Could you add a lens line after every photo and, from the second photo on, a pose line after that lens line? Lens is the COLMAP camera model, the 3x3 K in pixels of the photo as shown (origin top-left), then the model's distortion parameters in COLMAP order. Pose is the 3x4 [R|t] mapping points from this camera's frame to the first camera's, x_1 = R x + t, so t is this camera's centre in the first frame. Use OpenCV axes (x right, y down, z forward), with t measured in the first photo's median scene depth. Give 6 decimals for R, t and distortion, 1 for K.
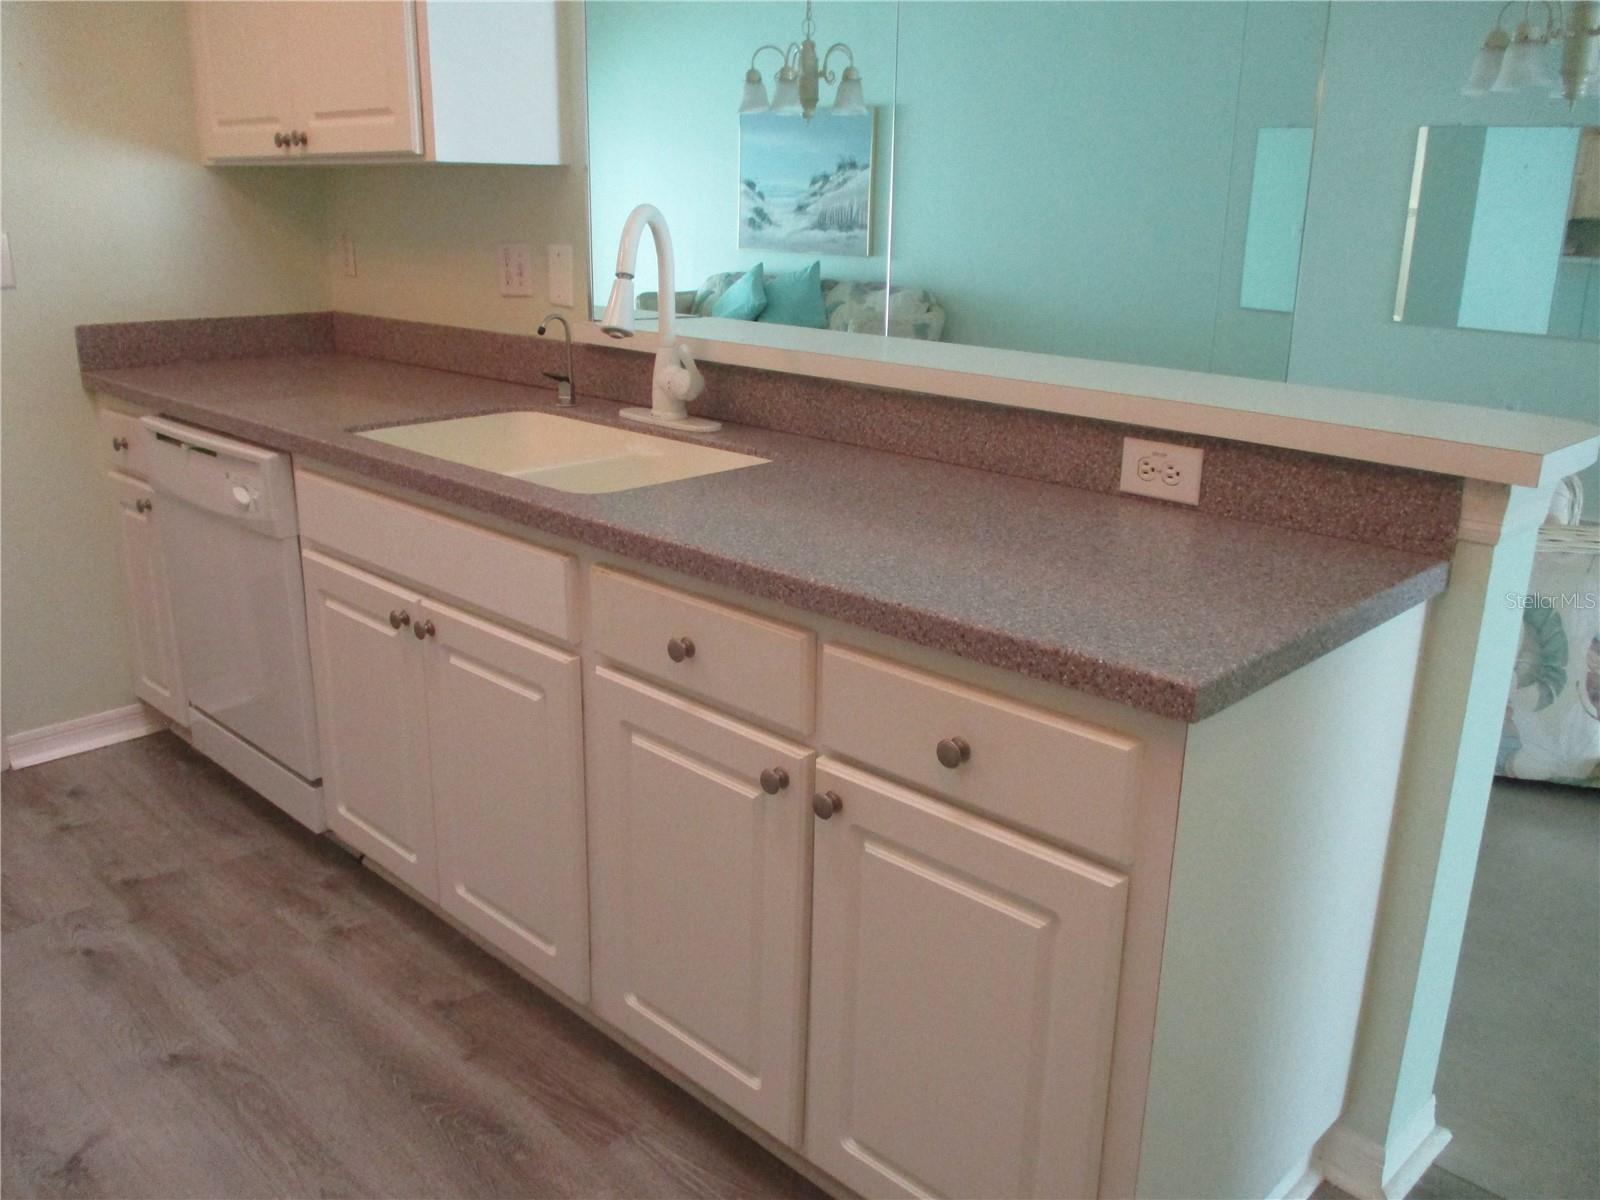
lens RADIAL K [[1330.5, 0, 796.9], [0, 1330.5, 572.2], [0, 0, 1]] dist [-0.014905, 0.012386]
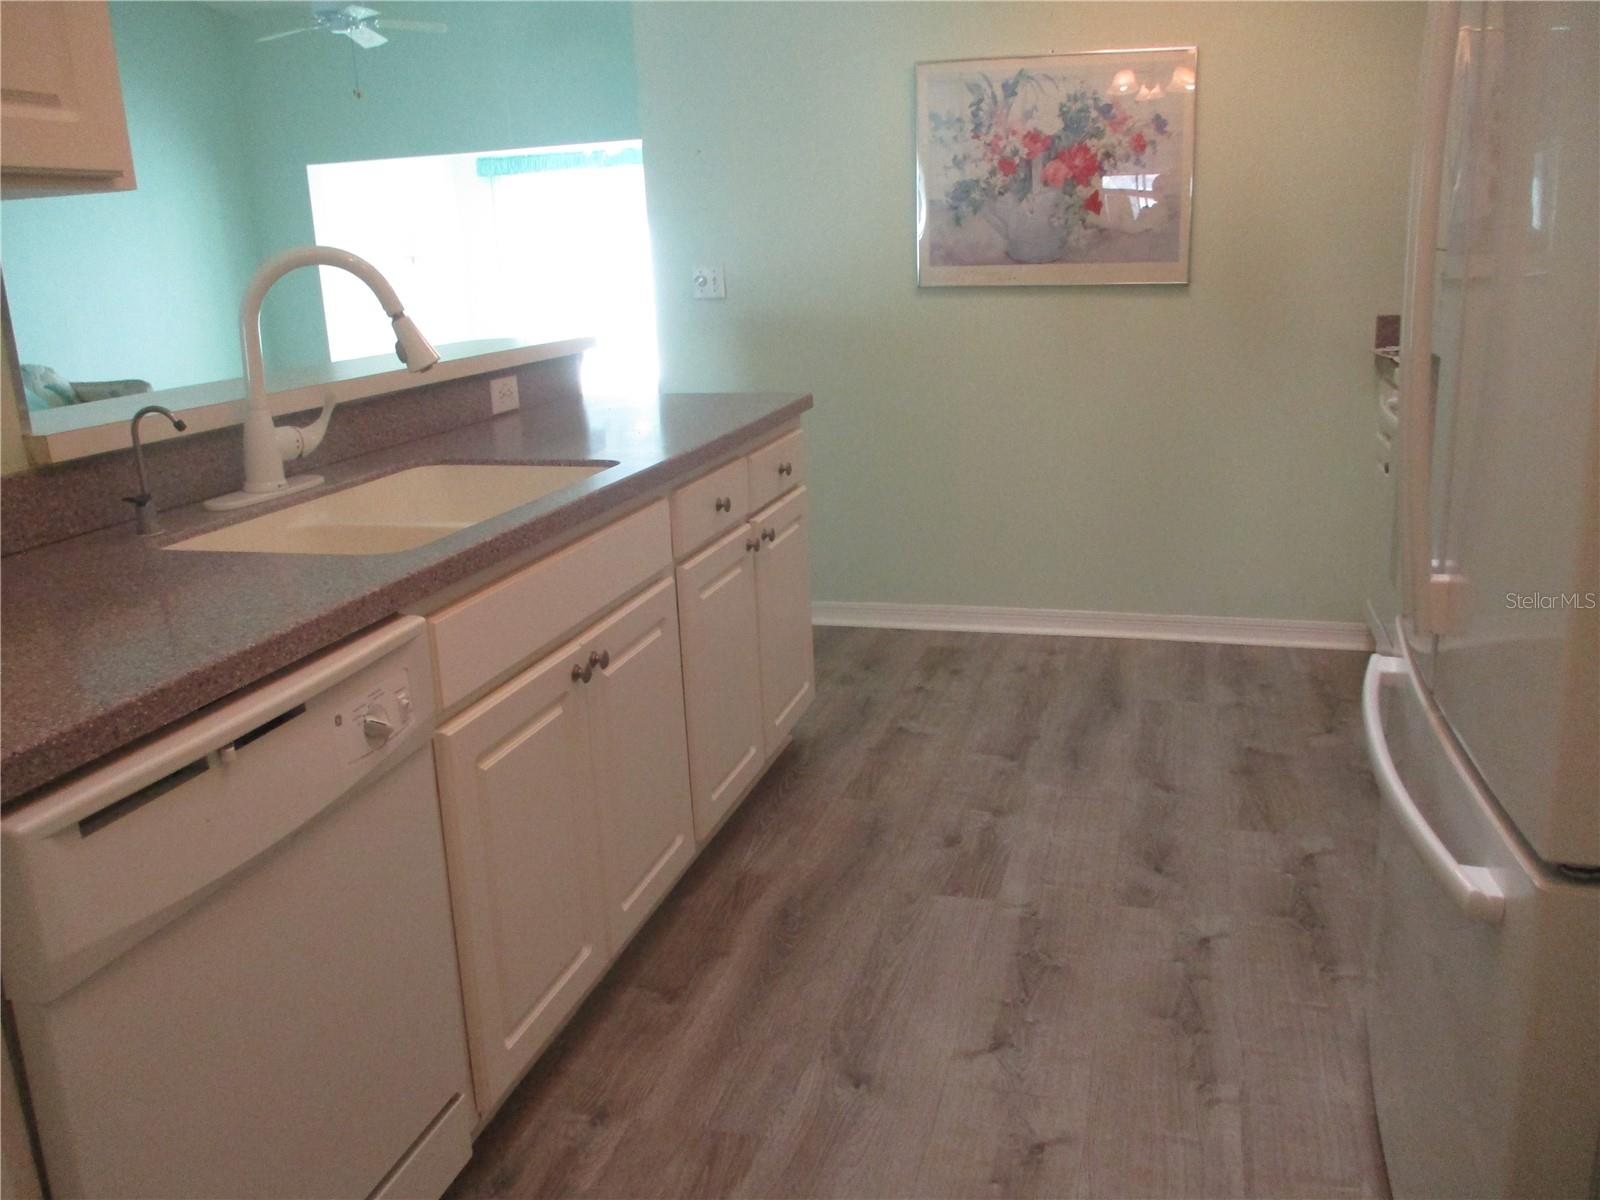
lens RADIAL K [[1330.5, 0, 796.9], [0, 1330.5, 572.2], [0, 0, 1]] dist [-0.014905, 0.012386]
pose [[-0.472662, -0.210278, 0.855788, -1.174801], [0.275487, 0.887185, 0.370147, -0.338741], [-0.837077, 0.410713, -0.361410, 1.198467]]
